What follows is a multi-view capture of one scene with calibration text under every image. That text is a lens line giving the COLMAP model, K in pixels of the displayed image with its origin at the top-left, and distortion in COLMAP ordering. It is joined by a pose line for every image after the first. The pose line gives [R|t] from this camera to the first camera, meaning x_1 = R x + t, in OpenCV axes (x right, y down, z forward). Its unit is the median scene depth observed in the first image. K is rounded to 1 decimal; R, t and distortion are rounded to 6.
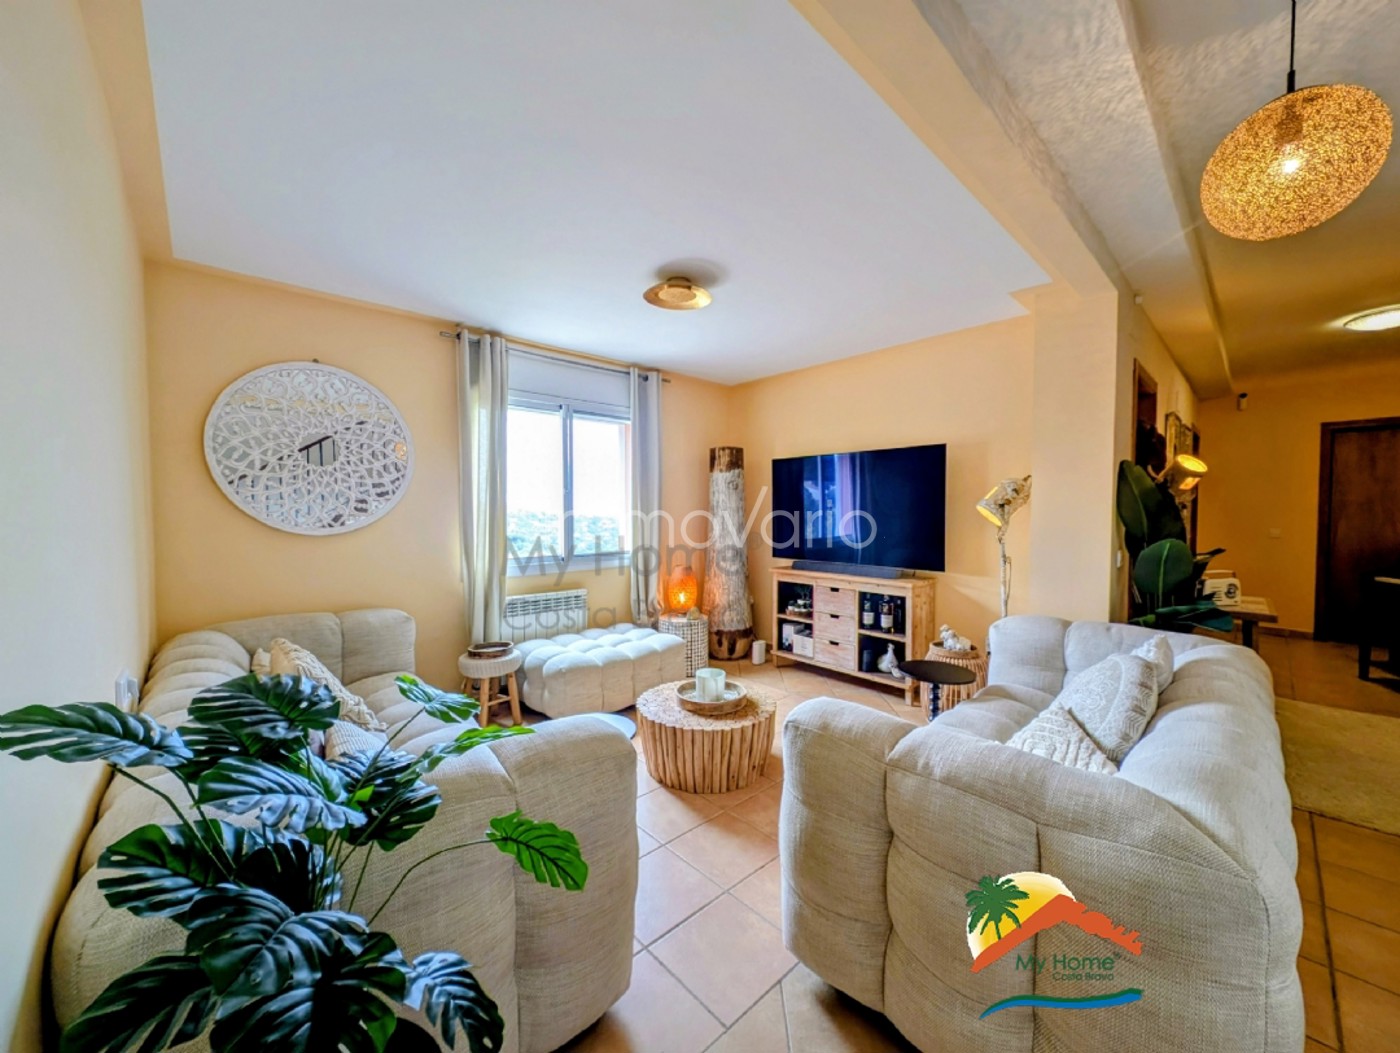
lens RADIAL K [[543.2, 0, 708.6], [0, 543.2, 528.3], [0, 0, 1]] dist [0.007975, -0.003268]
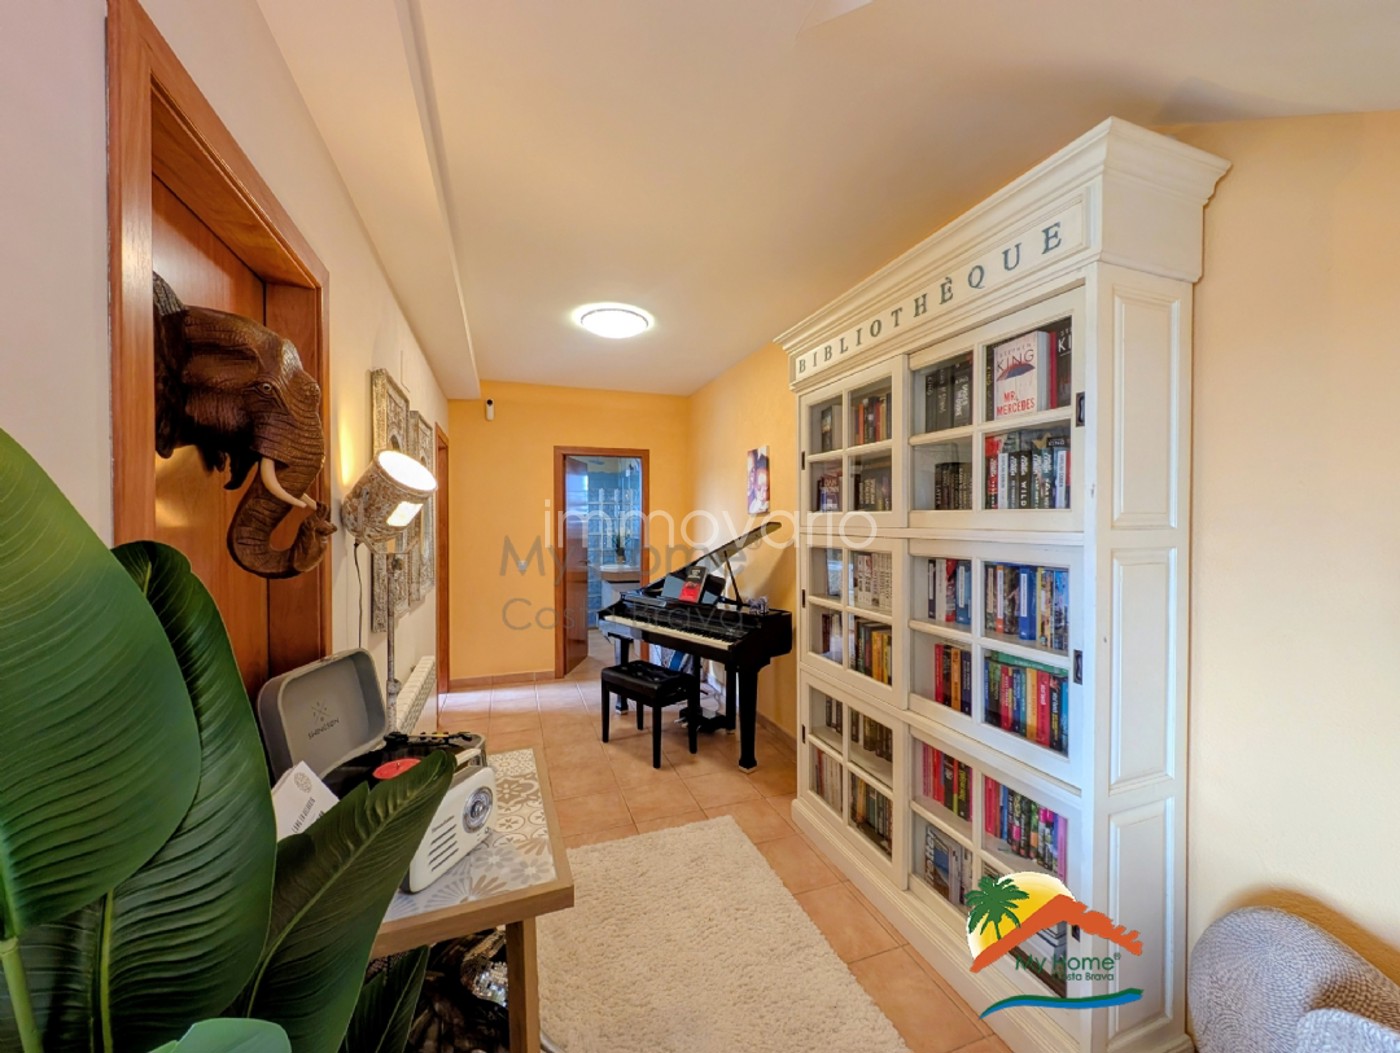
lens RADIAL K [[543.2, 0, 708.6], [0, 543.2, 528.3], [0, 0, 1]] dist [0.007975, -0.003268]
pose [[0.406019, -0.010852, 0.913800, 0.505020], [0.032633, 0.999464, -0.002630, -0.054504], [-0.913282, 0.030888, 0.406156, 0.518940]]
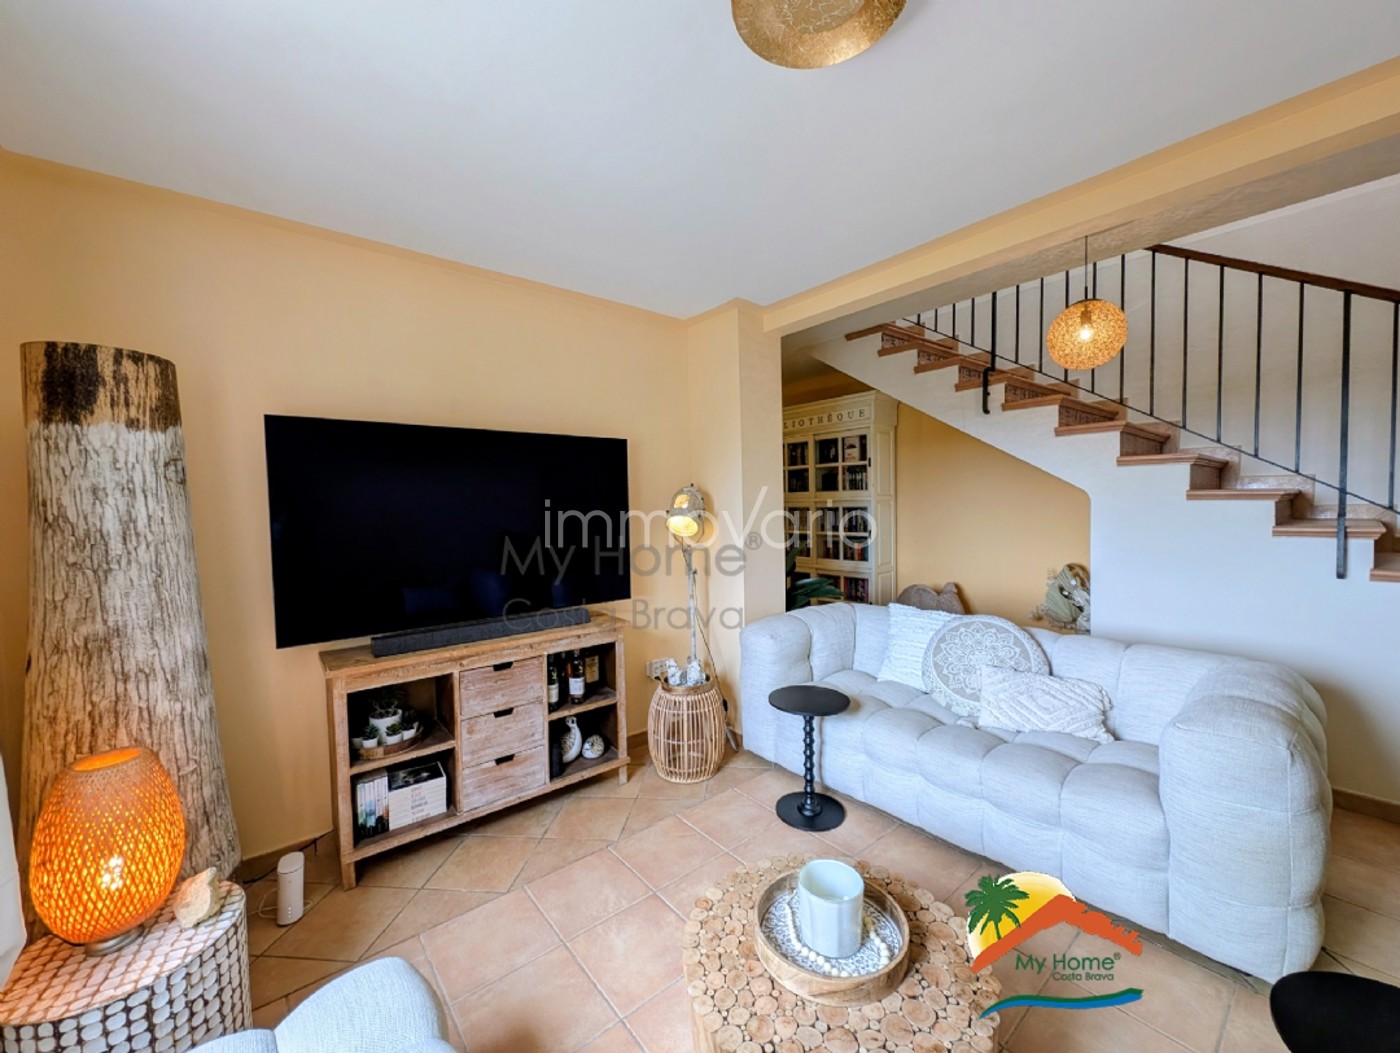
lens RADIAL K [[543.2, 0, 708.6], [0, 543.2, 528.3], [0, 0, 1]] dist [0.007975, -0.003268]
pose [[0.062599, -0.041147, 0.997190, -0.318694], [0.058867, 0.997562, 0.037467, -0.041538], [-0.996301, 0.056356, 0.064869, 0.728328]]
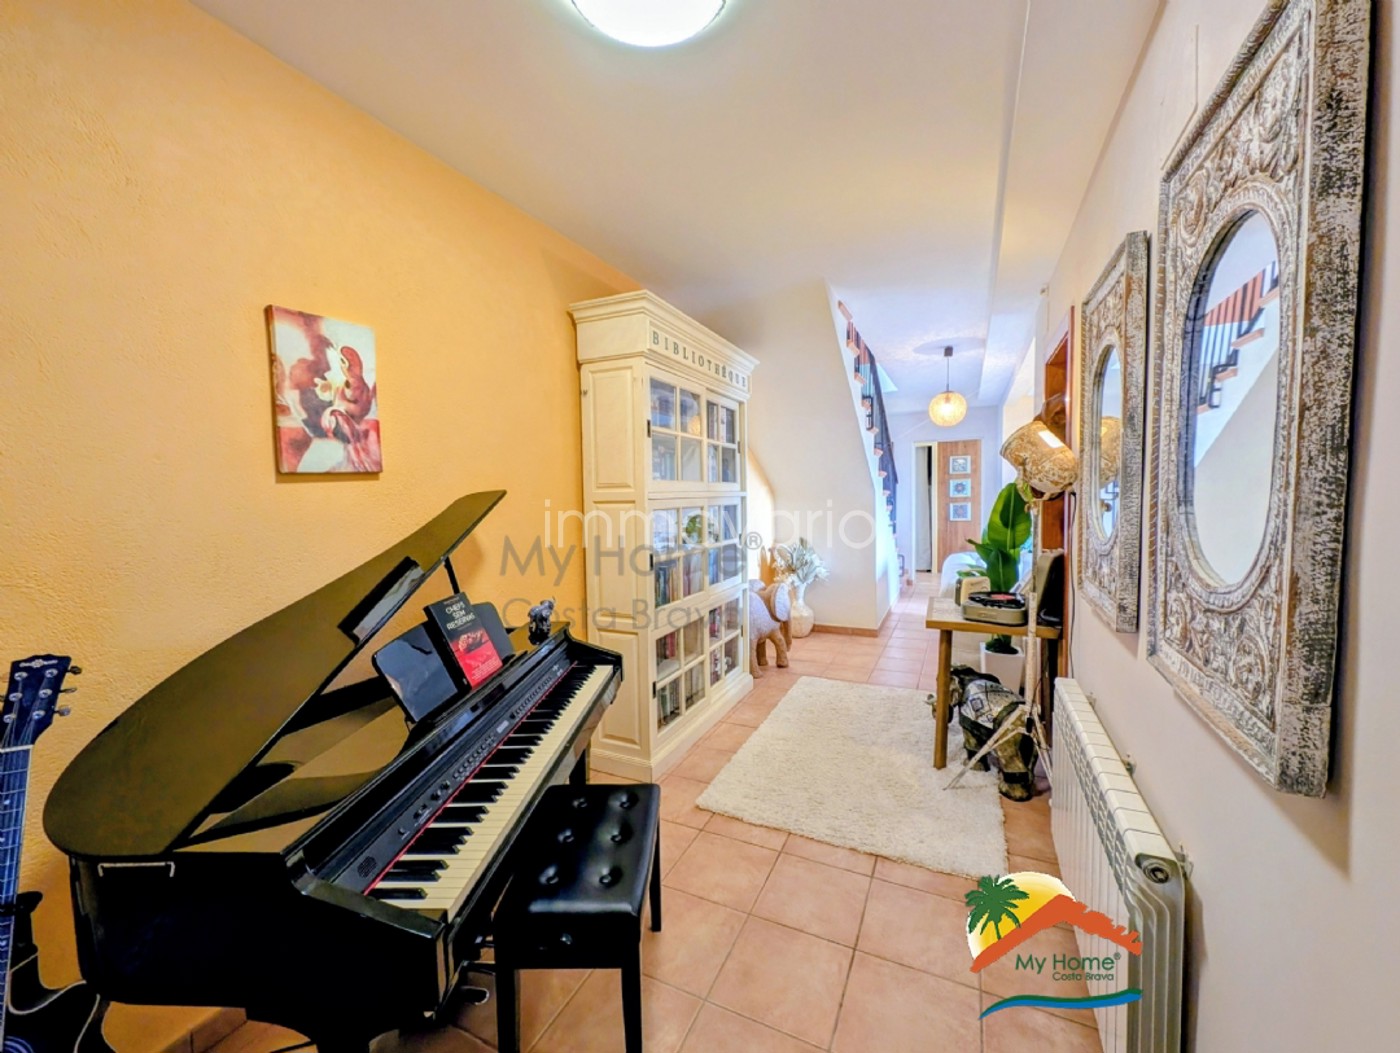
lens RADIAL K [[543.2, 0, 708.6], [0, 543.2, 528.3], [0, 0, 1]] dist [0.007975, -0.003268]
pose [[-0.935449, 0.047452, -0.350263, 1.278449], [0.011072, 0.994395, 0.105147, -0.079052], [0.353289, 0.094481, -0.930731, 1.297242]]
